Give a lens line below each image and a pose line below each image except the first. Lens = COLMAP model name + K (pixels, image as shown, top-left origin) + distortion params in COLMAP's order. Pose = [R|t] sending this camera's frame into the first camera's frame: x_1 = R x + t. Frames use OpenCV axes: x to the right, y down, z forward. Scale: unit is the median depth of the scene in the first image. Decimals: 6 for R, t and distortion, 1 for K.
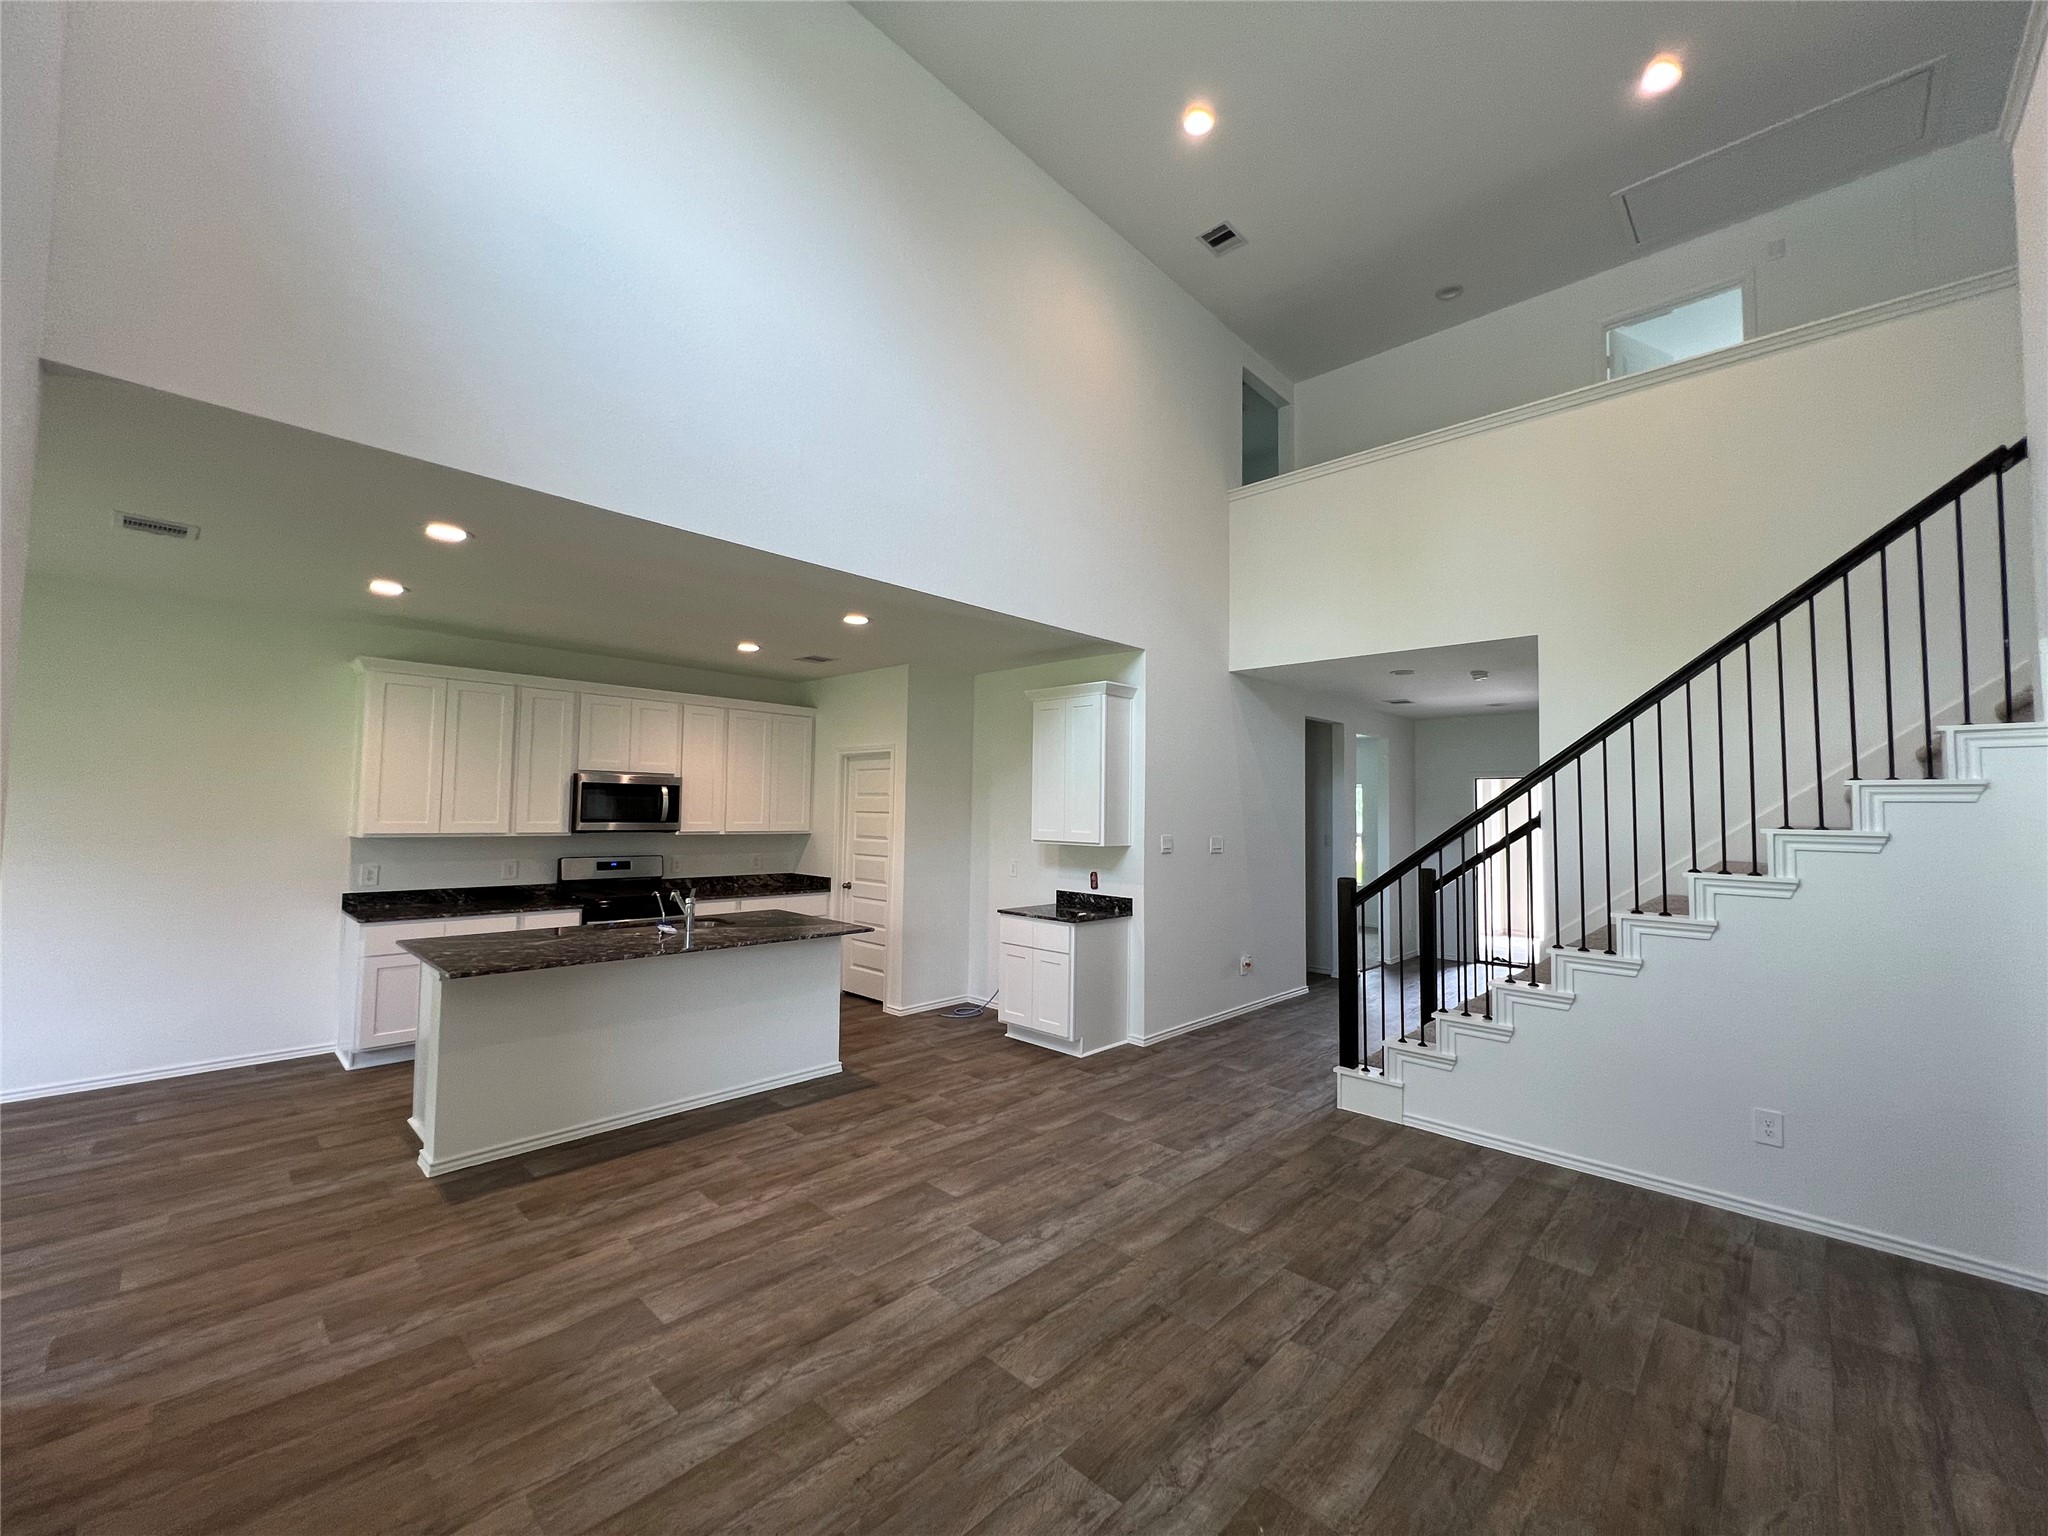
lens RADIAL K [[821.2, 0, 1017.8], [0, 821.2, 772.8], [0, 0, 1]] dist [-0.000247, -0.000175]
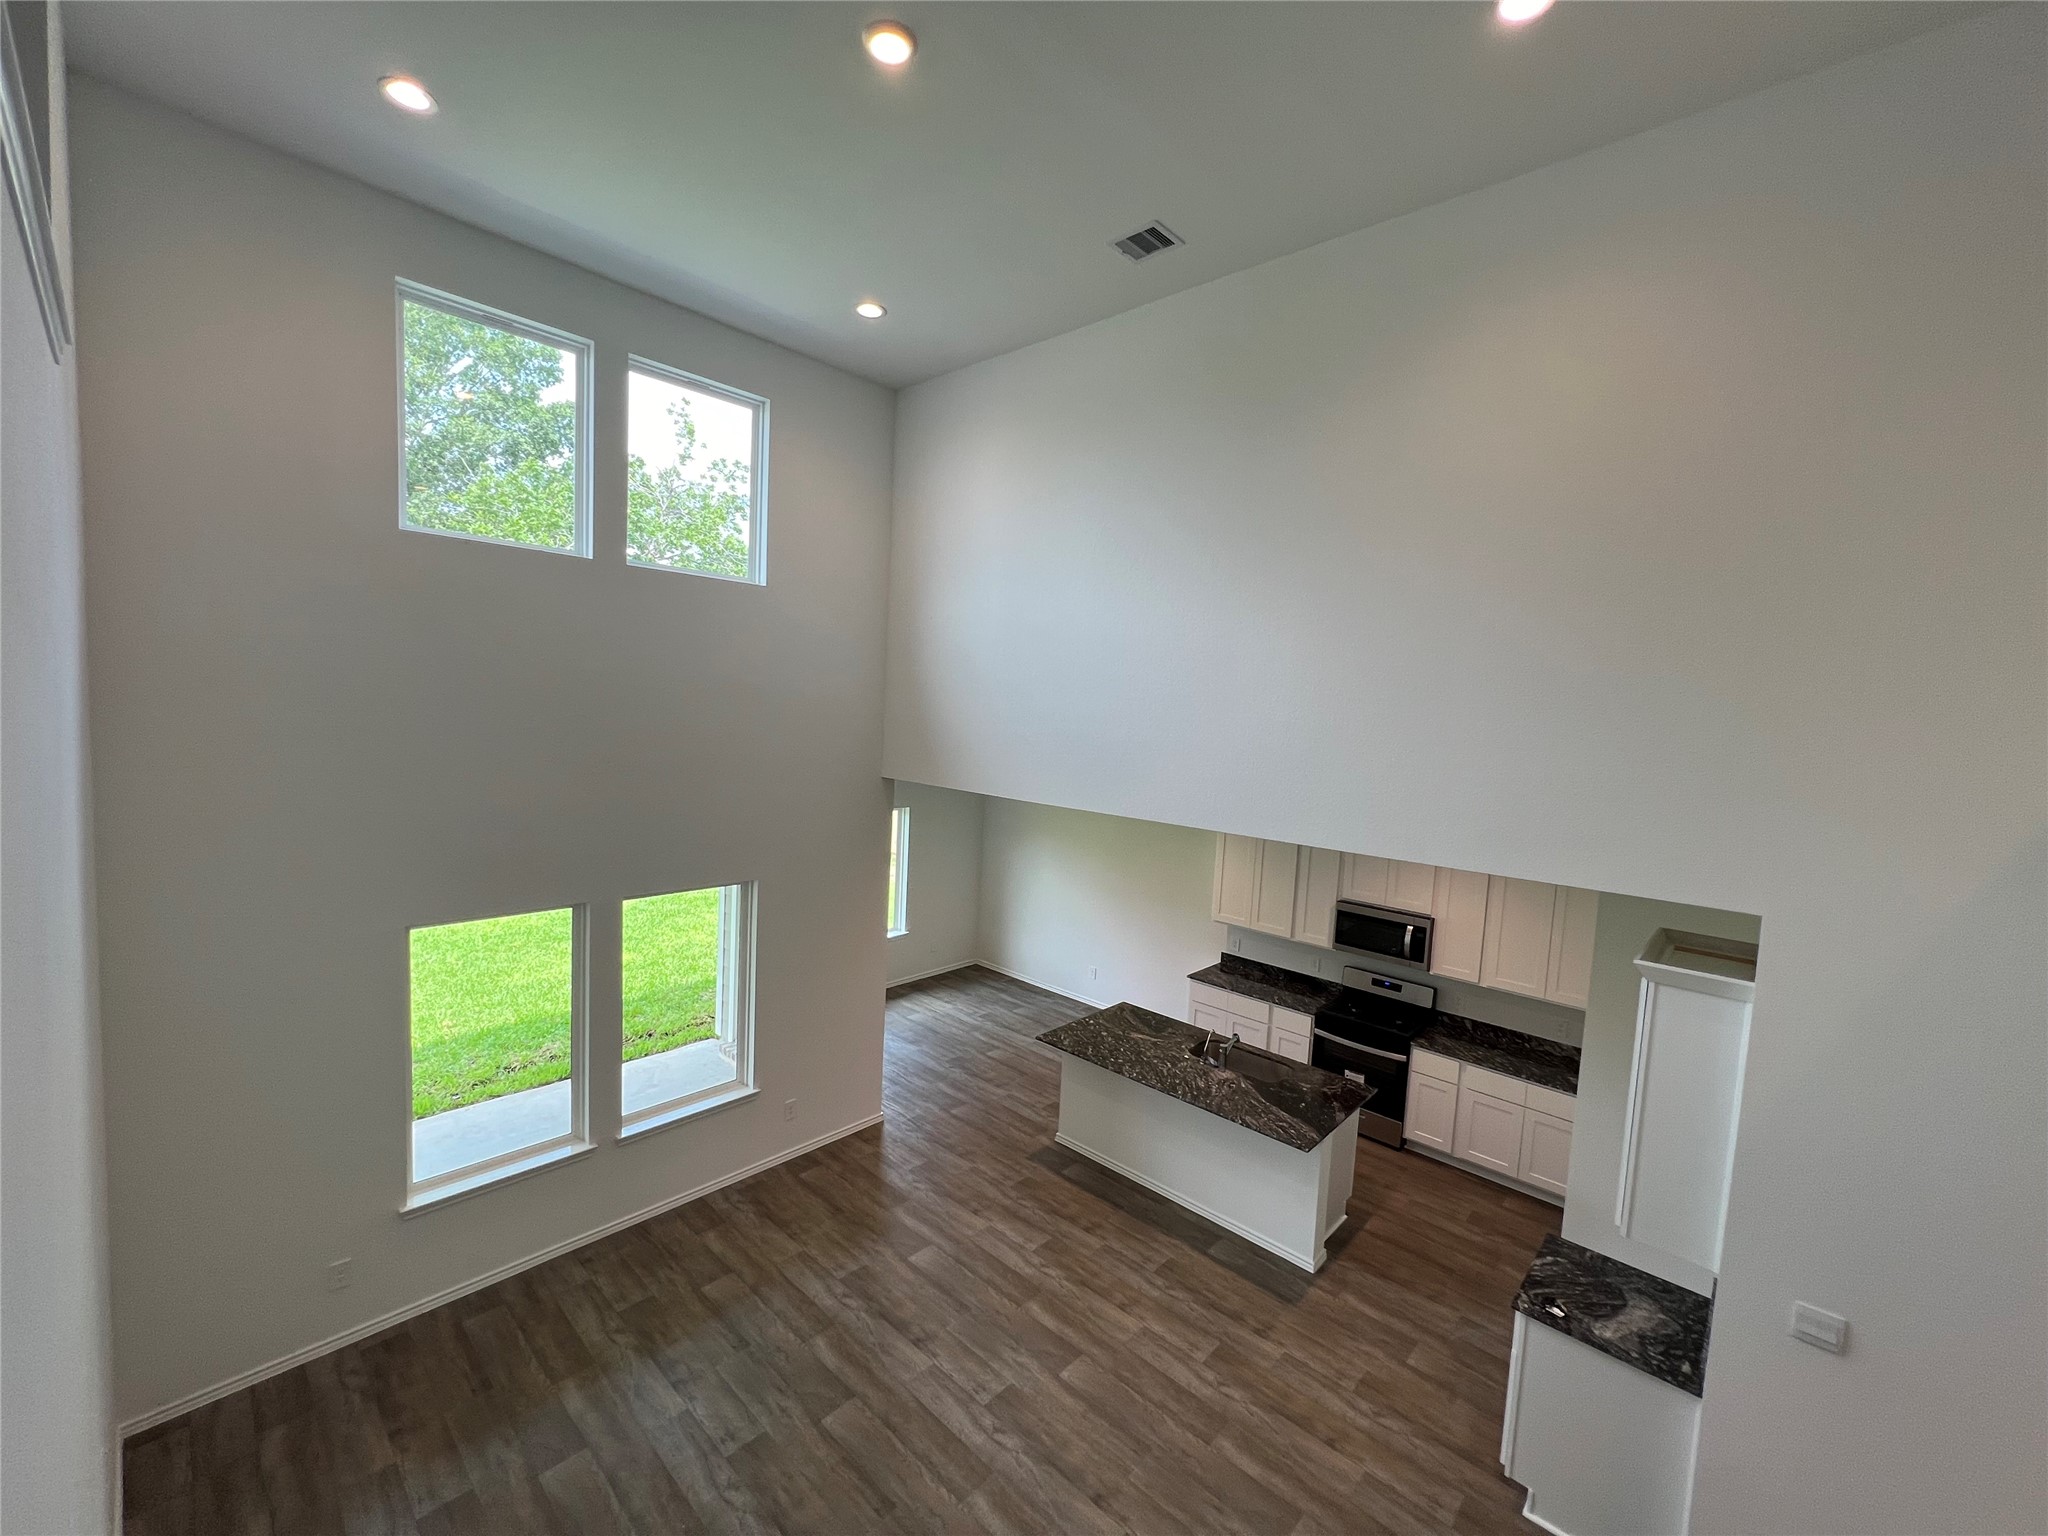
lens RADIAL K [[817.8, 0, 1021.5], [0, 817.8, 775.2], [0, 0, 1]] dist [-0.001152, -0.000028]
pose [[0.016976, 0.063696, -0.997825, 1.114899], [0.002848, 0.997962, 0.063753, -0.463327], [0.999852, -0.003924, 0.016760, 0.963858]]
